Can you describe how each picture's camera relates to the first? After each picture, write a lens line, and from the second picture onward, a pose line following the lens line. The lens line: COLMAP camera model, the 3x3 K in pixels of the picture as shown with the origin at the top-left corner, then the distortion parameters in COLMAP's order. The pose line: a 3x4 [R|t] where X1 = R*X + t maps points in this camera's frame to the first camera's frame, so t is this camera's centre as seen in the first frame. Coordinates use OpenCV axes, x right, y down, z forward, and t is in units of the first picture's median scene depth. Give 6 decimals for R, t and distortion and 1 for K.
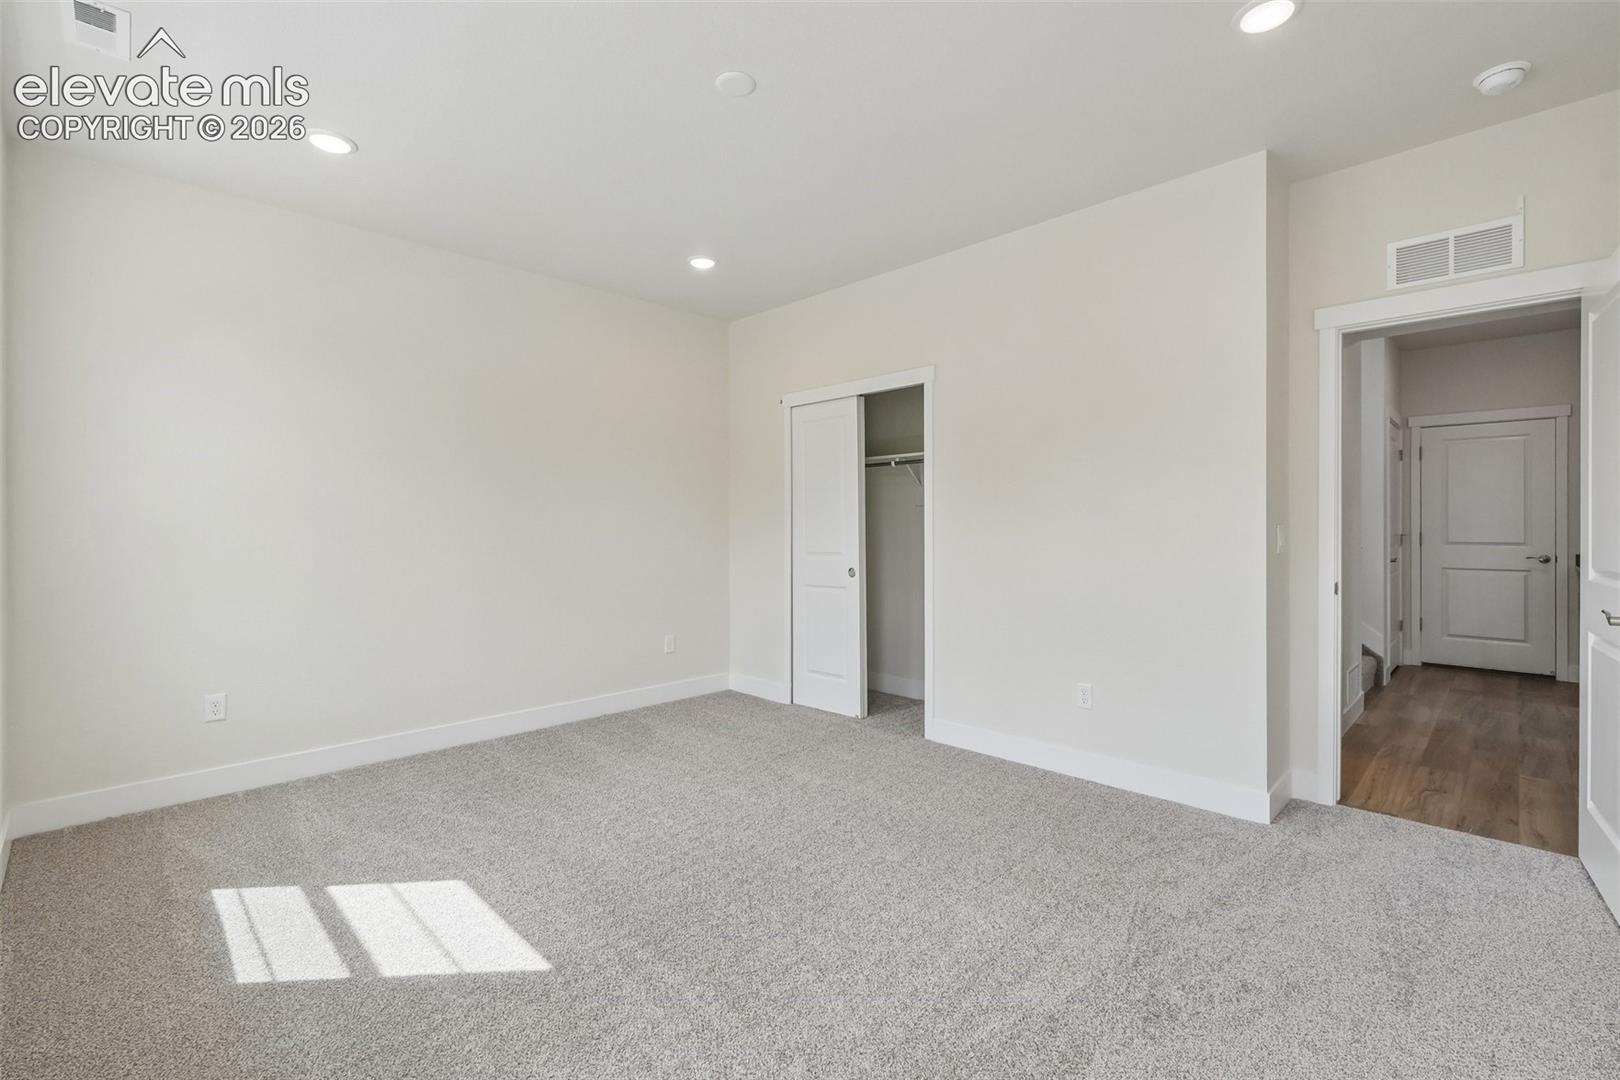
lens RADIAL K [[699.9, 0, 807.9], [0, 699.9, 534.3], [0, 0, 1]] dist [0.000783, 0.000122]
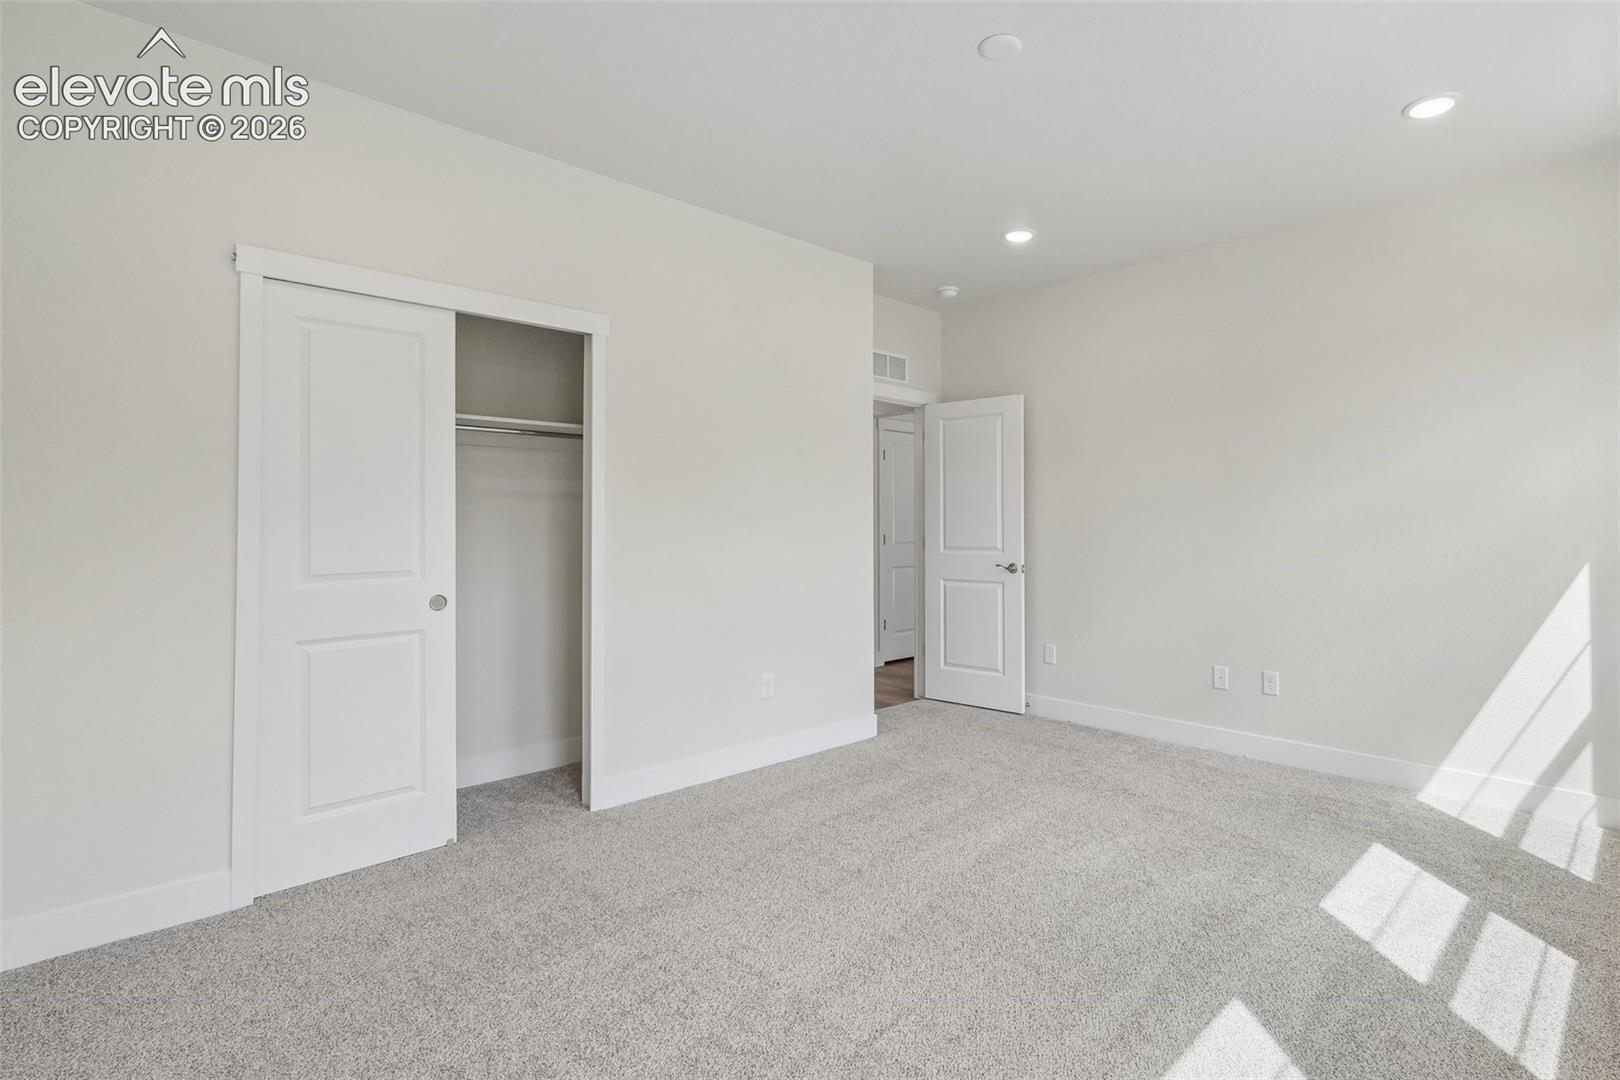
lens RADIAL K [[864.7, 0, 810.0], [0, 864.7, 540.0], [0, 0, 1]] dist [-0.004573, -0.001738]
pose [[0.006744, -0.008723, 0.999939, -1.208495], [0.014932, 0.999851, 0.008621, -0.001799], [-0.999866, 0.014873, 0.006873, 1.228683]]
